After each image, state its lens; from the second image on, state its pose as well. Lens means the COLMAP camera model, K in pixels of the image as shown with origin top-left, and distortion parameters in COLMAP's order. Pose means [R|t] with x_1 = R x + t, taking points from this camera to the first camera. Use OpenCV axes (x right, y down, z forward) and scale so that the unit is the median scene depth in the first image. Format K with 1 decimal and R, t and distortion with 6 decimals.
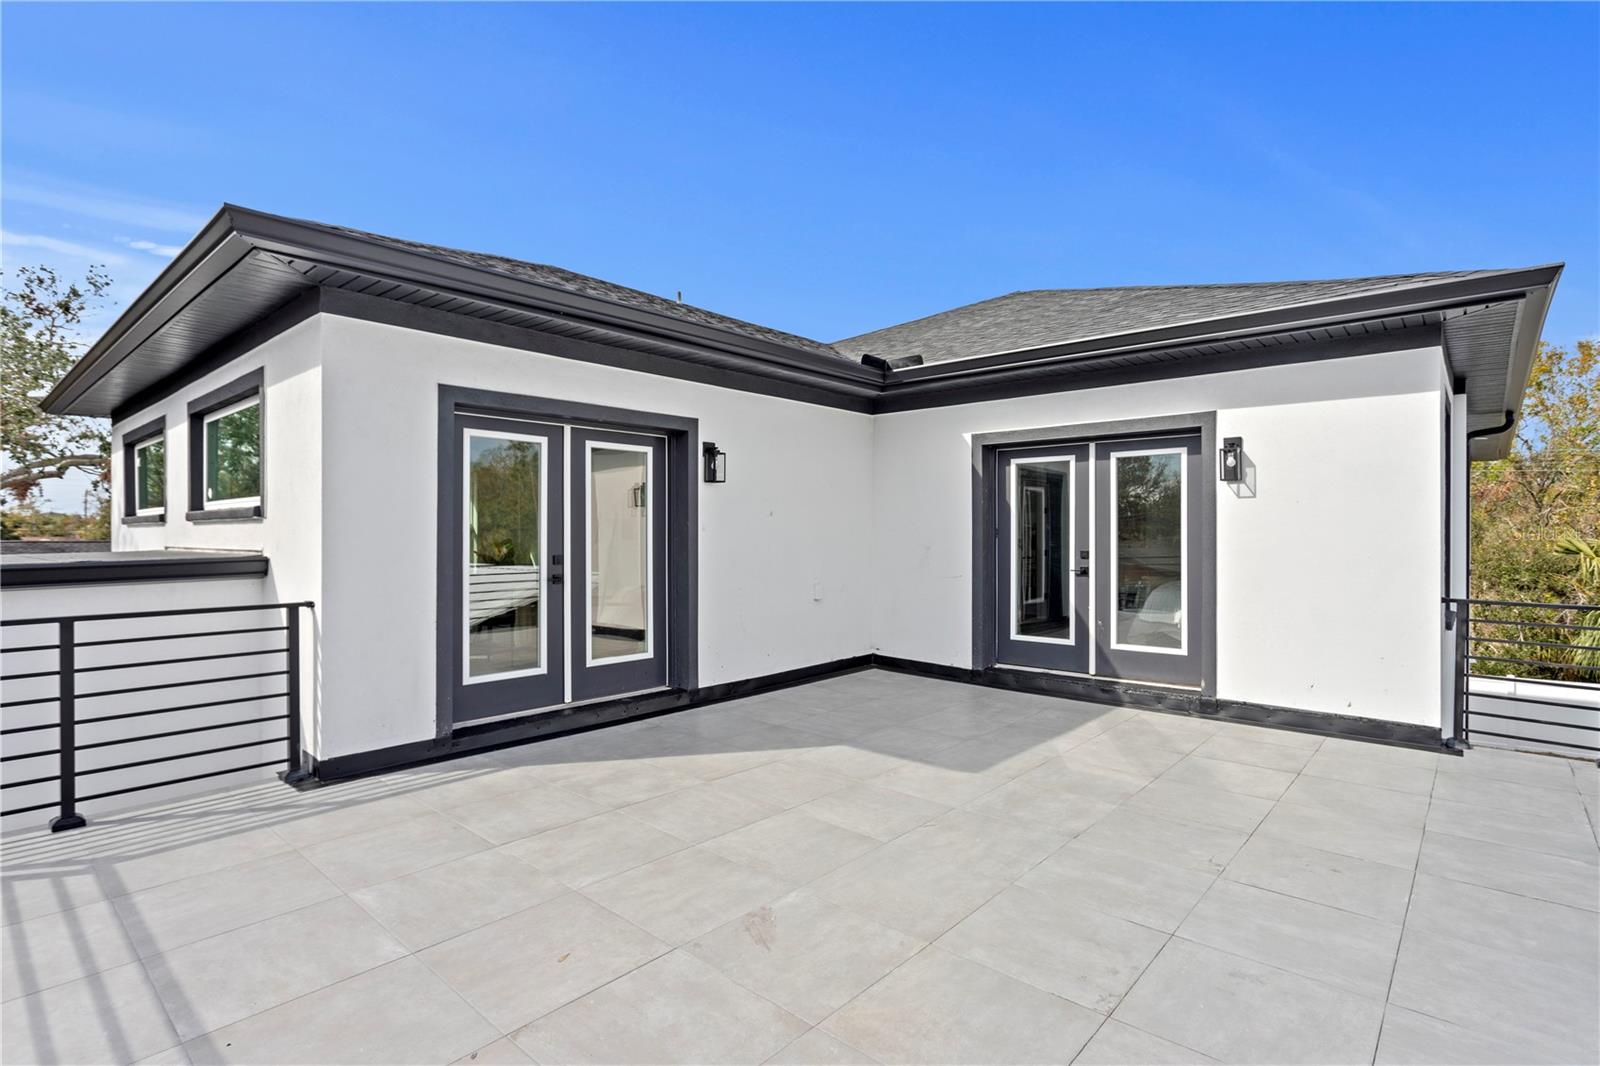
lens RADIAL K [[784.7, 0, 798.9], [0, 784.7, 545.6], [0, 0, 1]] dist [-0.005439, -0.000555]
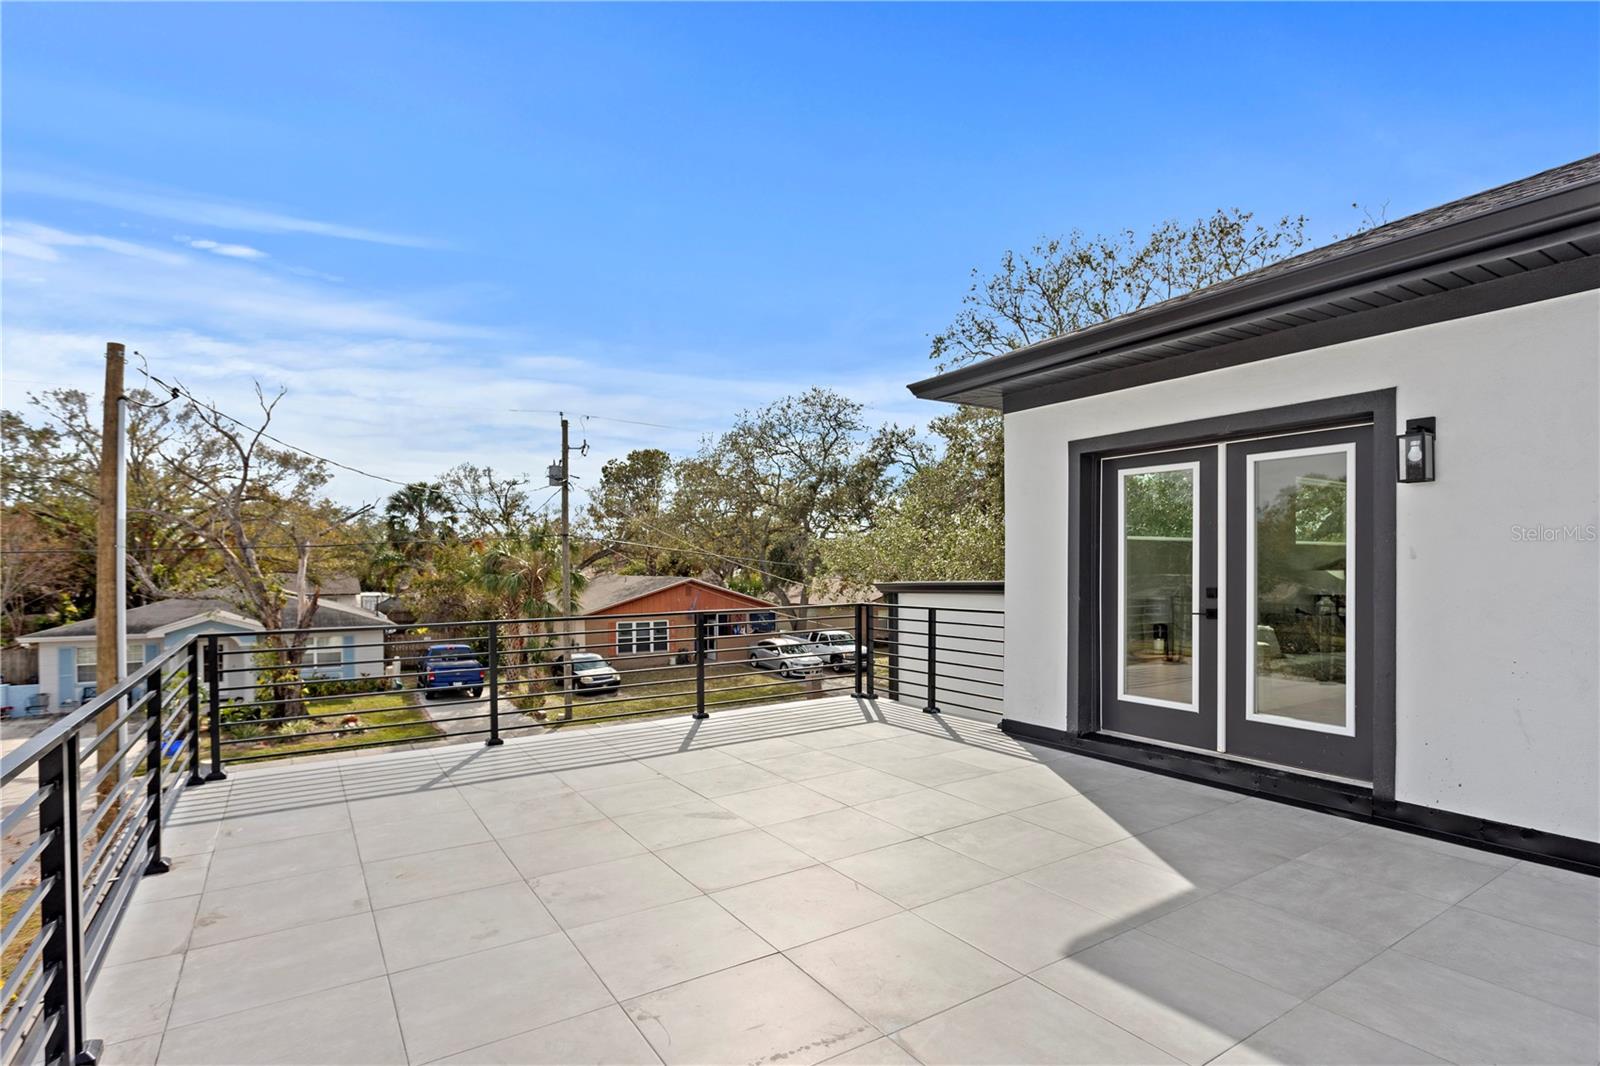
lens RADIAL K [[784.7, 0, 798.9], [0, 784.7, 545.6], [0, 0, 1]] dist [-0.005439, -0.000555]
pose [[-0.266745, -0.025812, -0.963421, 0.763355], [-0.010016, 0.999662, -0.024010, -0.010423], [0.963715, 0.003246, -0.266913, 0.839981]]
